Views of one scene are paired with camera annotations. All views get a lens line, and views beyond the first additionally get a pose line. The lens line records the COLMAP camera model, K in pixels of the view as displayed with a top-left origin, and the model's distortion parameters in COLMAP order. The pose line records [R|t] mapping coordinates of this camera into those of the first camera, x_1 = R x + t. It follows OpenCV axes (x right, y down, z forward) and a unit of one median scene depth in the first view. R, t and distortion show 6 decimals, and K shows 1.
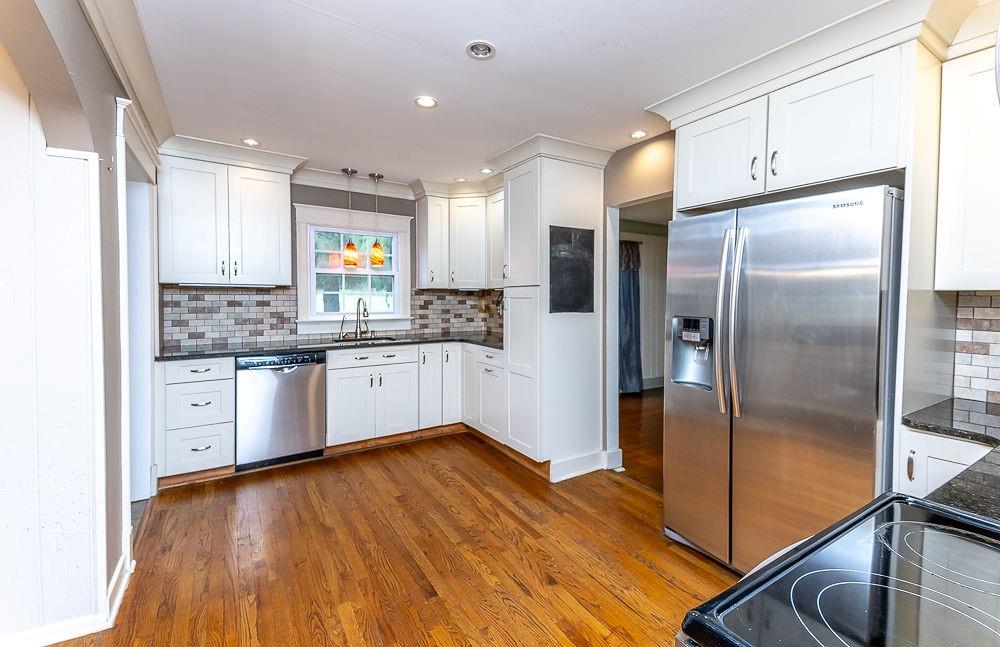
lens RADIAL K [[423.2, 0, 501.0], [0, 423.2, 308.8], [0, 0, 1]] dist [0.058633, -0.001205]
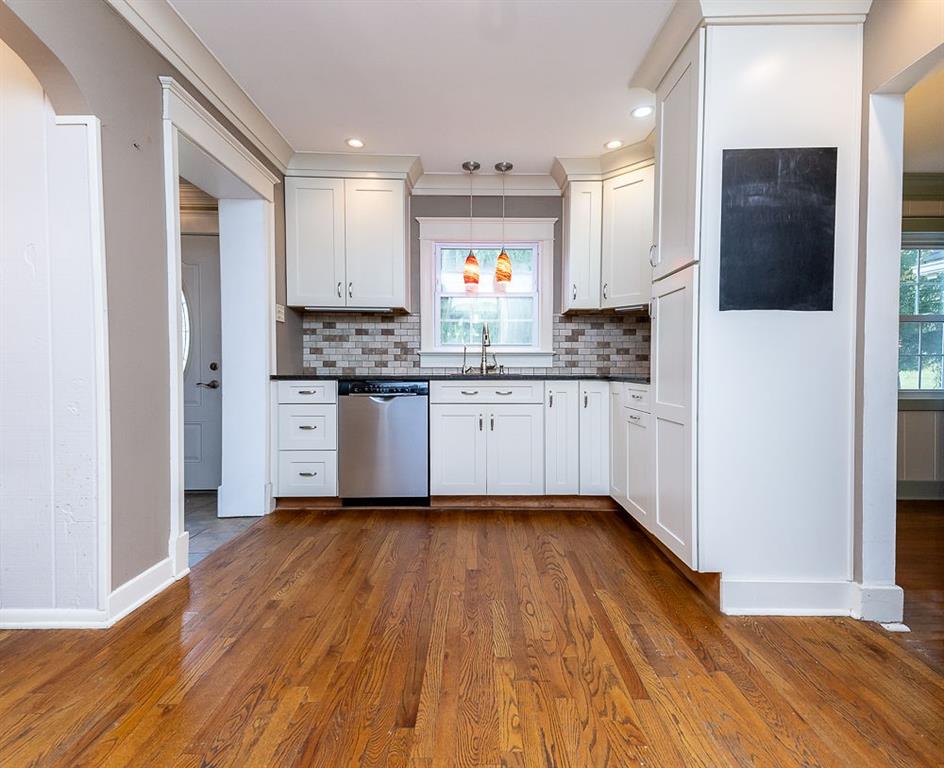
lens RADIAL K [[474.1, 0, 484.3], [0, 474.1, 383.1], [0, 0, 1]] dist [0.053354, -0.007348]
pose [[0.852834, 0.012043, -0.522043, 0.168260], [-0.013341, 0.999910, 0.001273, 0.102017], [0.522012, 0.005879, 0.852918, 0.273876]]
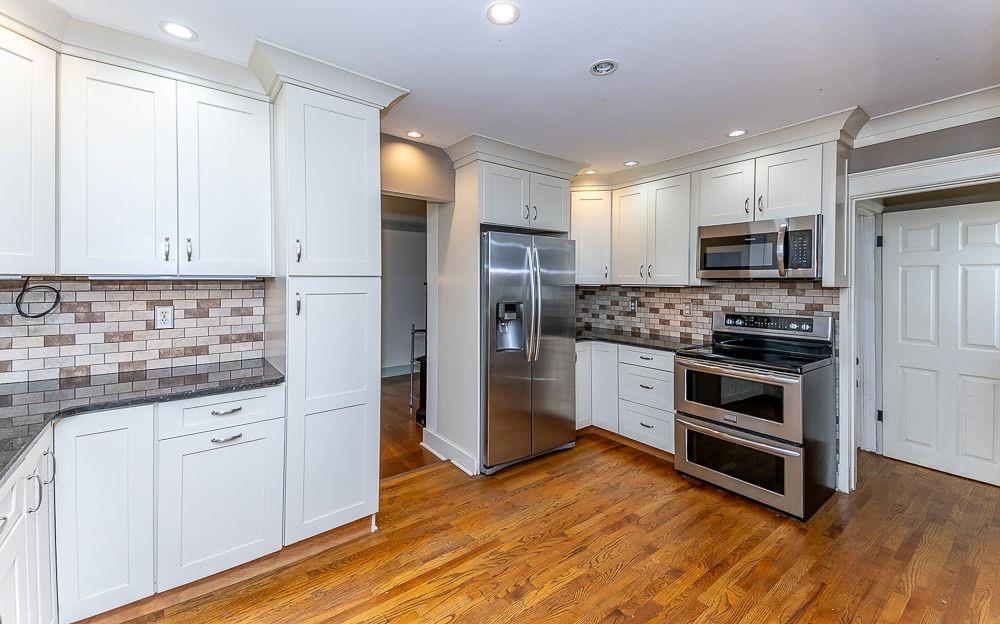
lens RADIAL K [[401.8, 0, 497.2], [0, 401.8, 280.4], [0, 0, 1]] dist [0.027250, -0.003229]
pose [[-0.084215, -0.002024, 0.996446, -0.590038], [0.029682, 0.999549, 0.004539, -0.040887], [-0.996005, 0.029958, -0.084116, 0.768901]]
